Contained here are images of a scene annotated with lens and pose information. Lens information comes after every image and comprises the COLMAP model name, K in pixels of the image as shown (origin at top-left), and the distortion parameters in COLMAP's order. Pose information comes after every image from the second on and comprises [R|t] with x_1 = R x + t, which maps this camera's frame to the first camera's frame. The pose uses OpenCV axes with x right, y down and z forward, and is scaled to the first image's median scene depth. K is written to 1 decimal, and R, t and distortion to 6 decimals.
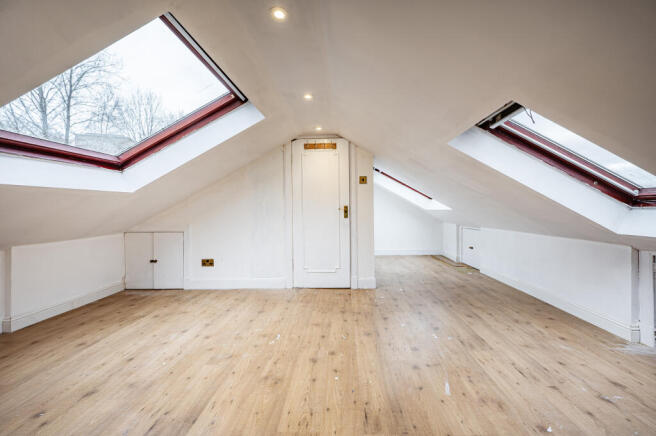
lens RADIAL K [[268.4, 0, 317.4], [0, 268.4, 202.2], [0, 0, 1]] dist [0.000042, -0.000181]
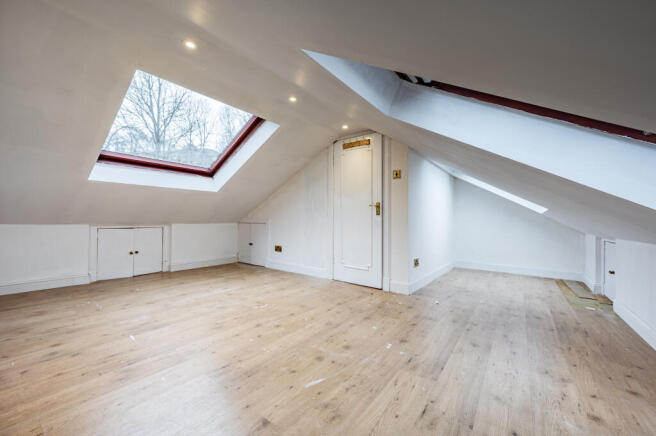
lens RADIAL K [[257.3, 0, 328.1], [0, 257.3, 211.8], [0, 0, 1]] dist [-0.000052, 0.000126]
pose [[0.816487, 0.011622, -0.577247, 0.497360], [-0.019128, 0.999793, -0.006925, 0.057093], [0.577047, 0.016696, 0.816540, 0.146695]]
